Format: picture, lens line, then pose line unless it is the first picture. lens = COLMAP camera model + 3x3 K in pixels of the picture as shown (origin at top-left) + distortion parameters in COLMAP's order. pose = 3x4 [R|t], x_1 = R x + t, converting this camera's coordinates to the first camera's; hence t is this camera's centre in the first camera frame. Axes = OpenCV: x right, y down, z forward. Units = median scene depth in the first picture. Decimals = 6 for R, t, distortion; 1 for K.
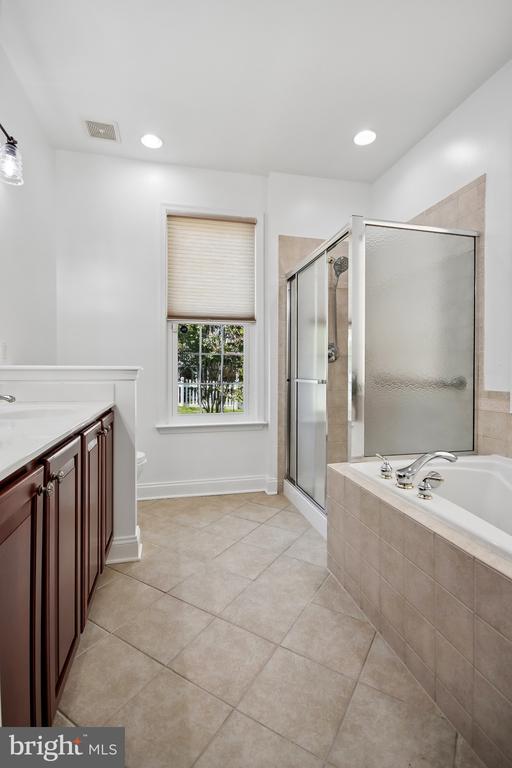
lens RADIAL K [[363.7, 0, 255.8], [0, 363.7, 378.9], [0, 0, 1]] dist [0.012815, -0.004065]
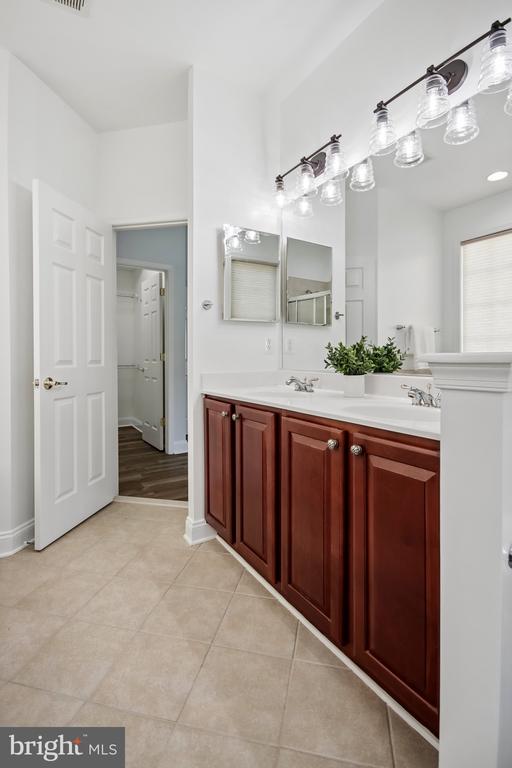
lens RADIAL K [[363.7, 0, 258.6], [0, 363.7, 357.3], [0, 0, 1]] dist [0.012815, -0.004065]
pose [[-0.945931, 0.000525, -0.324367, -0.035707], [-0.006598, 0.999761, 0.020860, -0.054675], [0.324300, 0.021873, -0.945701, 1.992560]]
